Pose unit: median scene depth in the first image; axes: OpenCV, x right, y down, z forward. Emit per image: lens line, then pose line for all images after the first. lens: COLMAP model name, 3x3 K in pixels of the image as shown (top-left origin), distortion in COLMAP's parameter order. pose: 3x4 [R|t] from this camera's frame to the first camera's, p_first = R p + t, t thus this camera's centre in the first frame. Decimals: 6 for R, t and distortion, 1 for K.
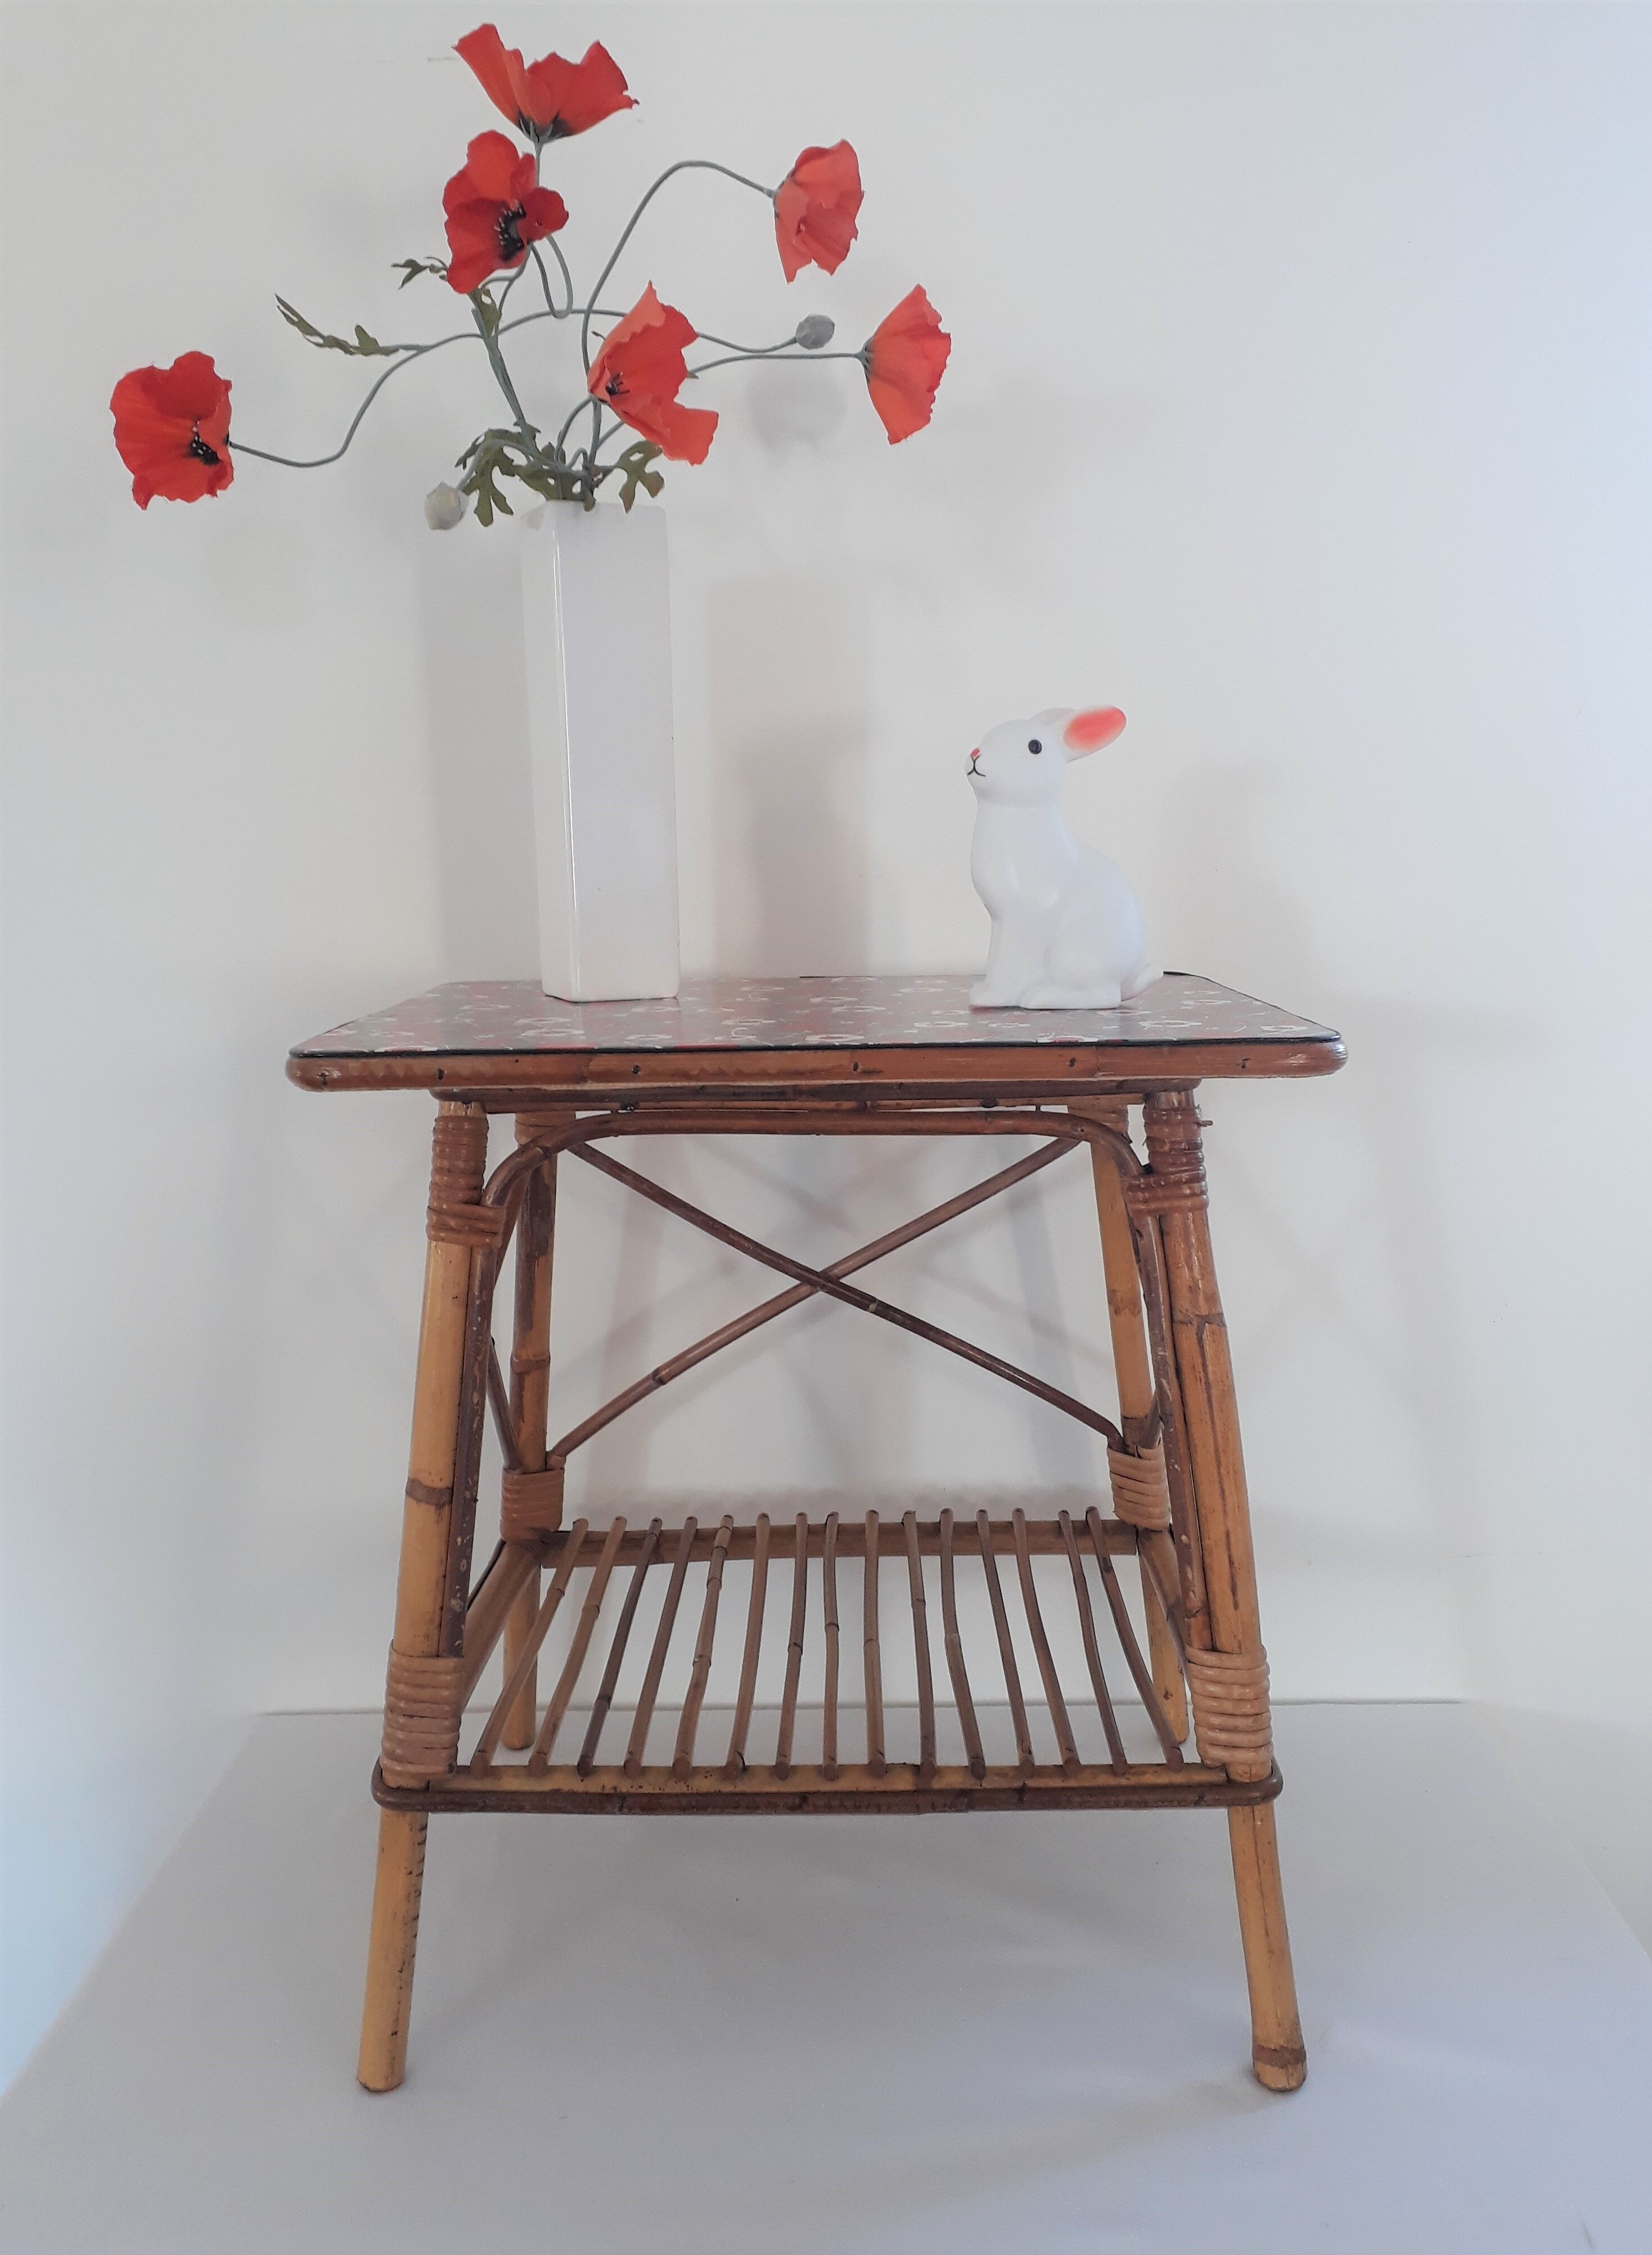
lens RADIAL K [[1870.5, 0, 824.9], [0, 1870.5, 1149.9], [0, 0, 1]] dist [0.112990, -0.224299]
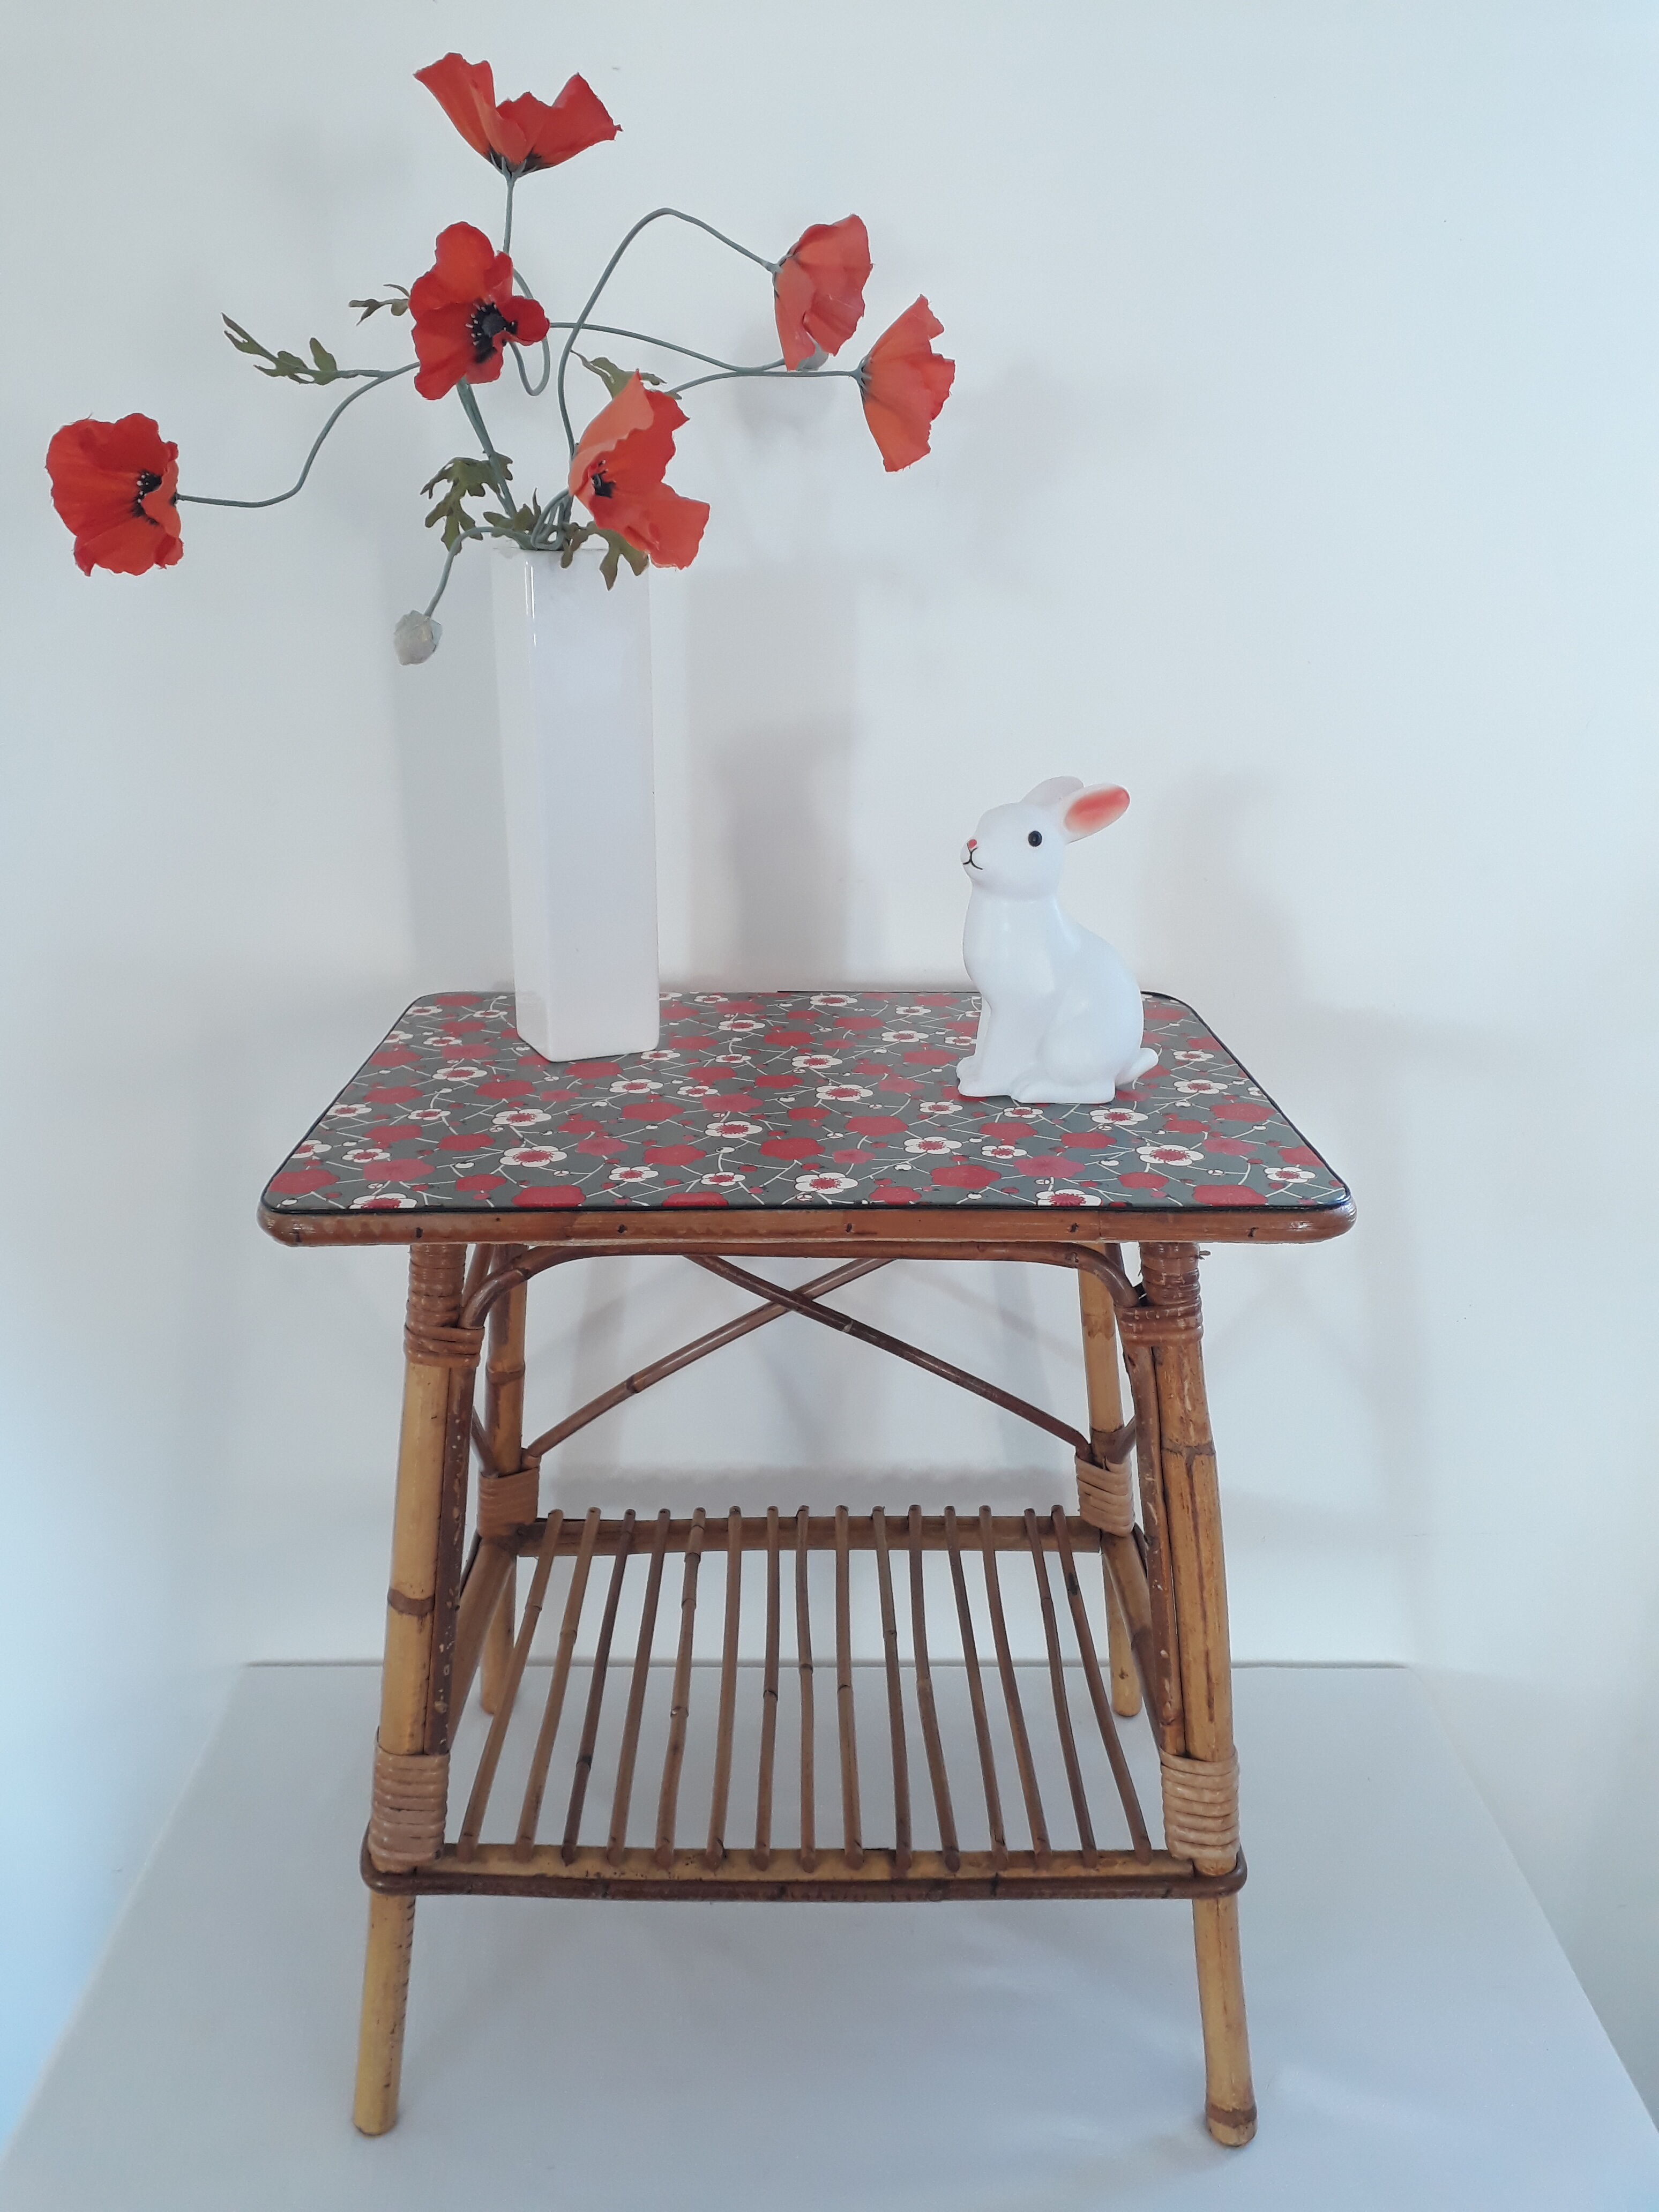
lens RADIAL K [[1790.4, 0, 796.1], [0, 1790.4, 1104.0], [0, 0, 1]] dist [0.058448, -0.101800]
pose [[0.999815, 0.010889, 0.015862, -0.023727], [-0.012933, 0.990753, 0.135061, -0.208427], [-0.014244, -0.135241, 0.990710, 0.085701]]
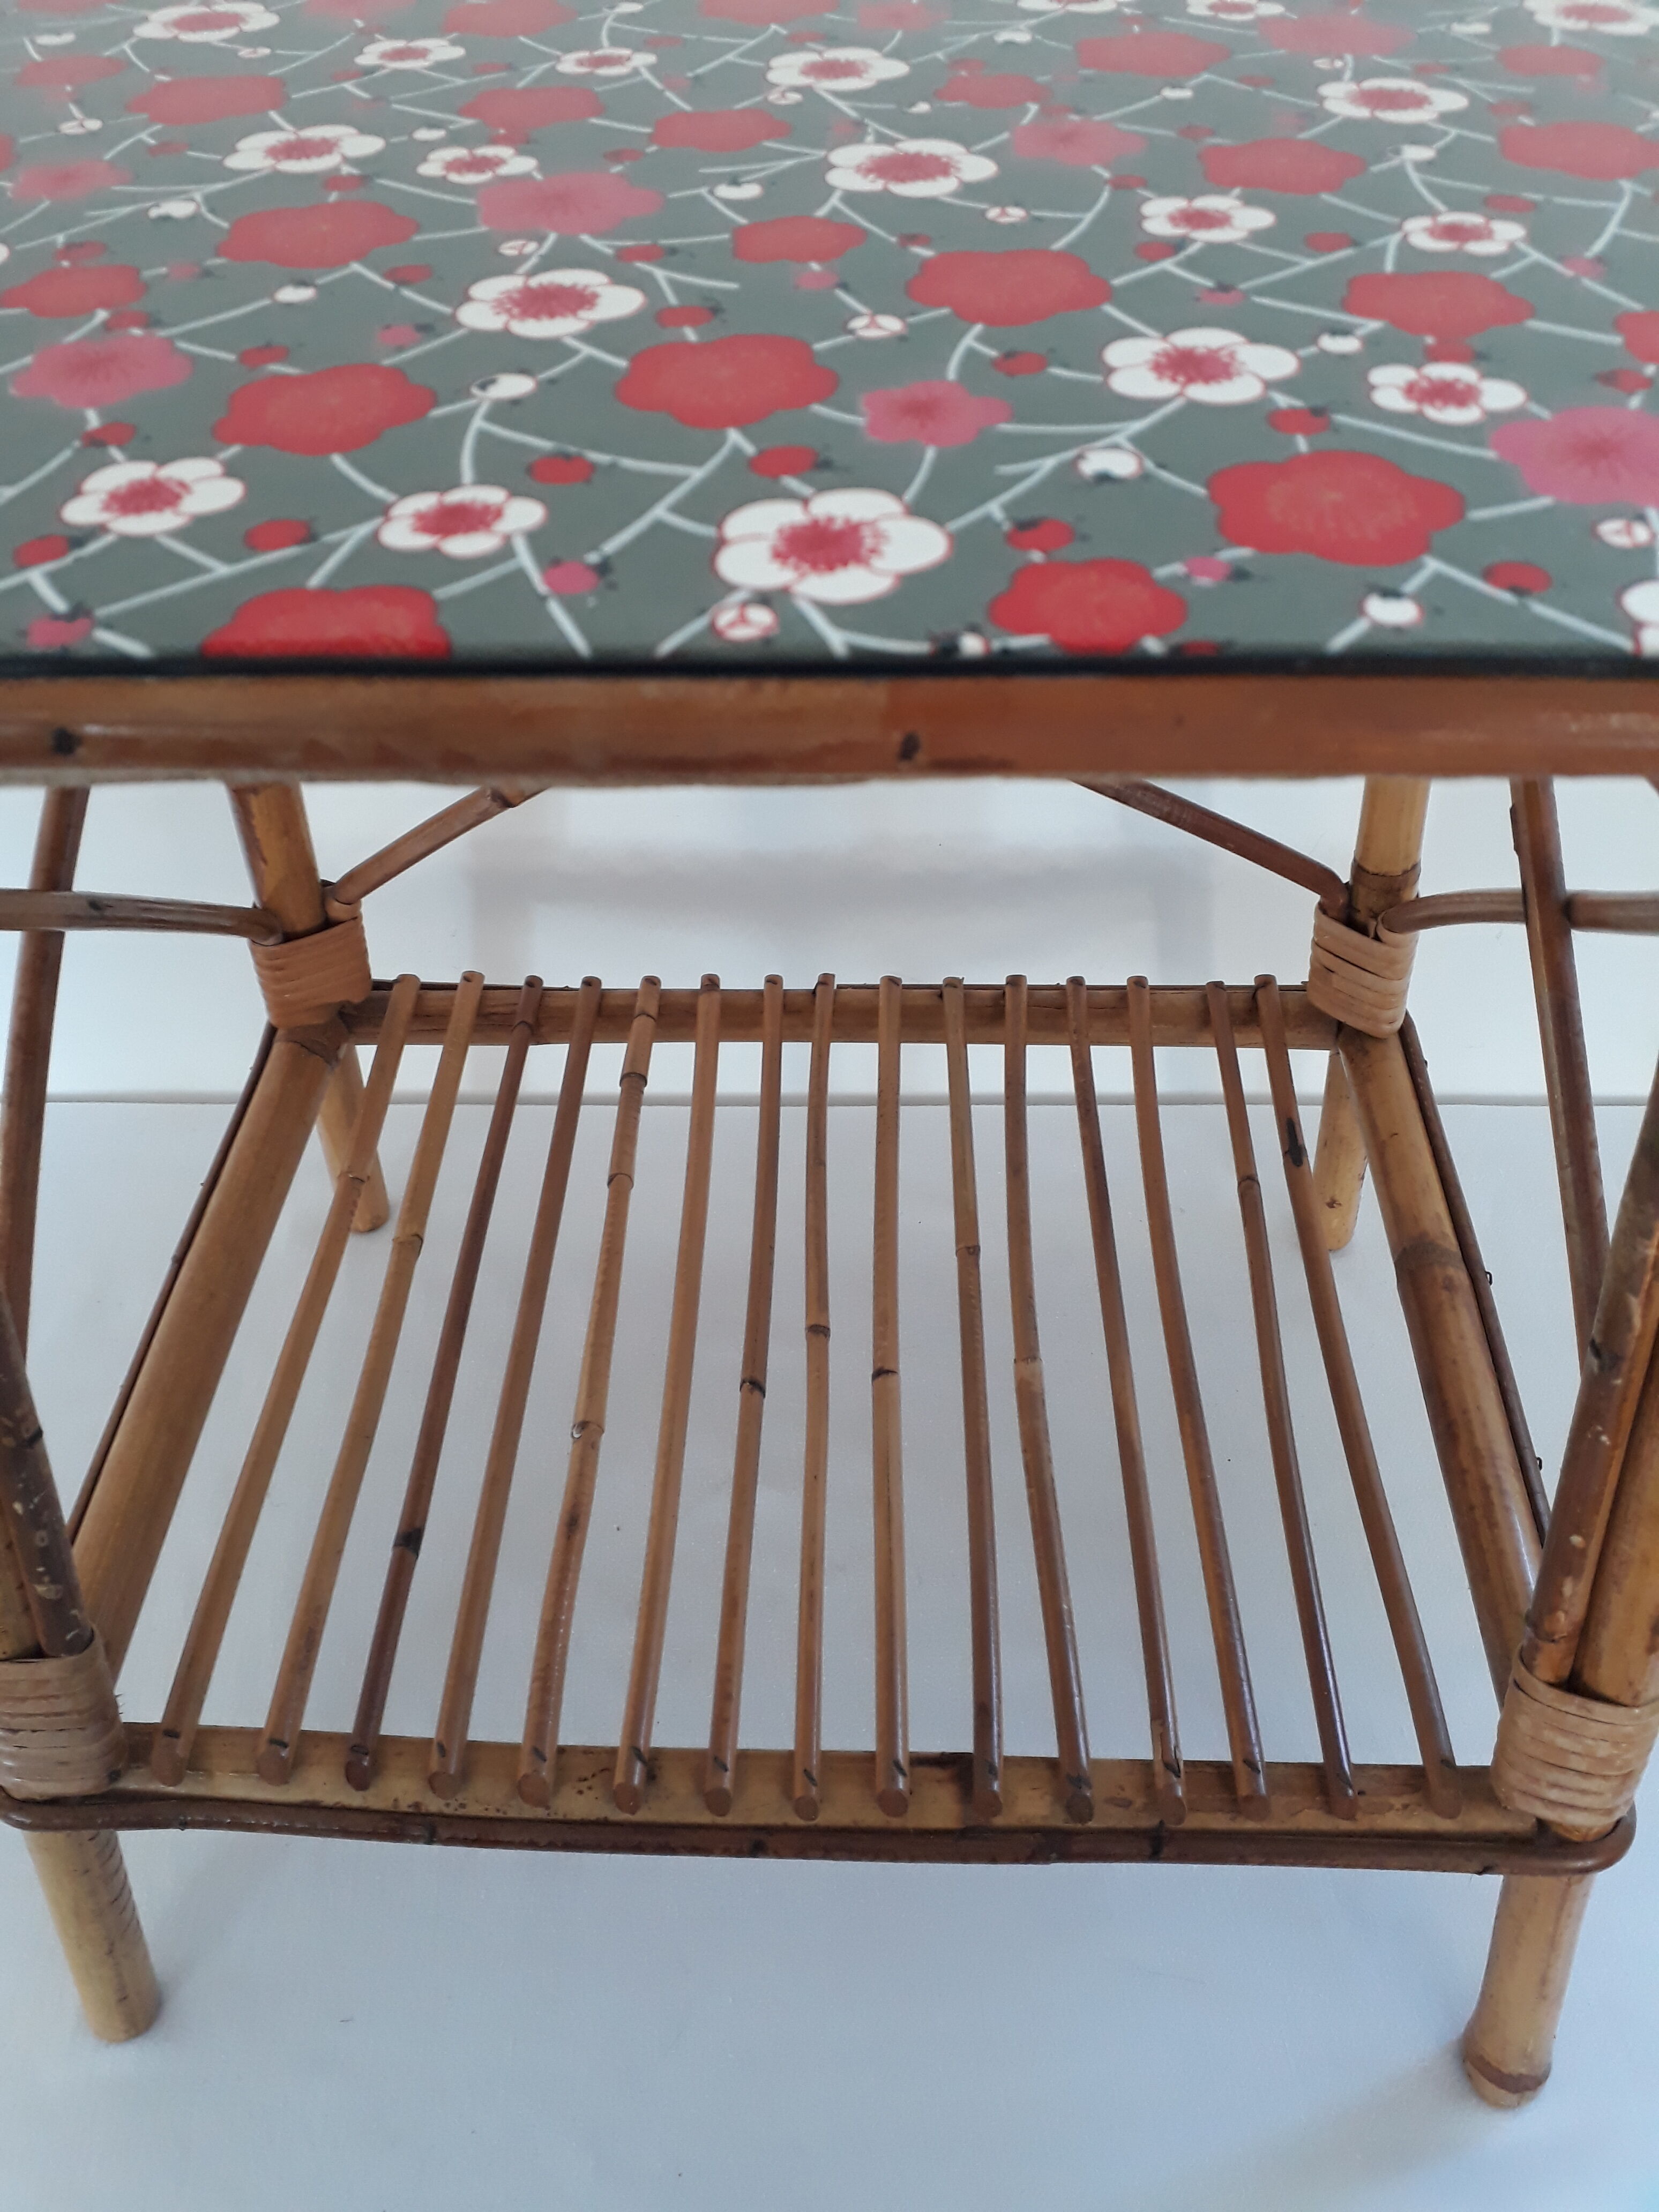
lens RADIAL K [[1790.4, 0, 796.1], [0, 1790.4, 1104.0], [0, 0, 1]] dist [0.058448, -0.101800]
pose [[0.999778, 0.015801, -0.013938, 0.003953], [-0.004996, 0.820426, 0.571730, -0.131483], [0.020469, -0.571534, 0.820323, 0.681537]]
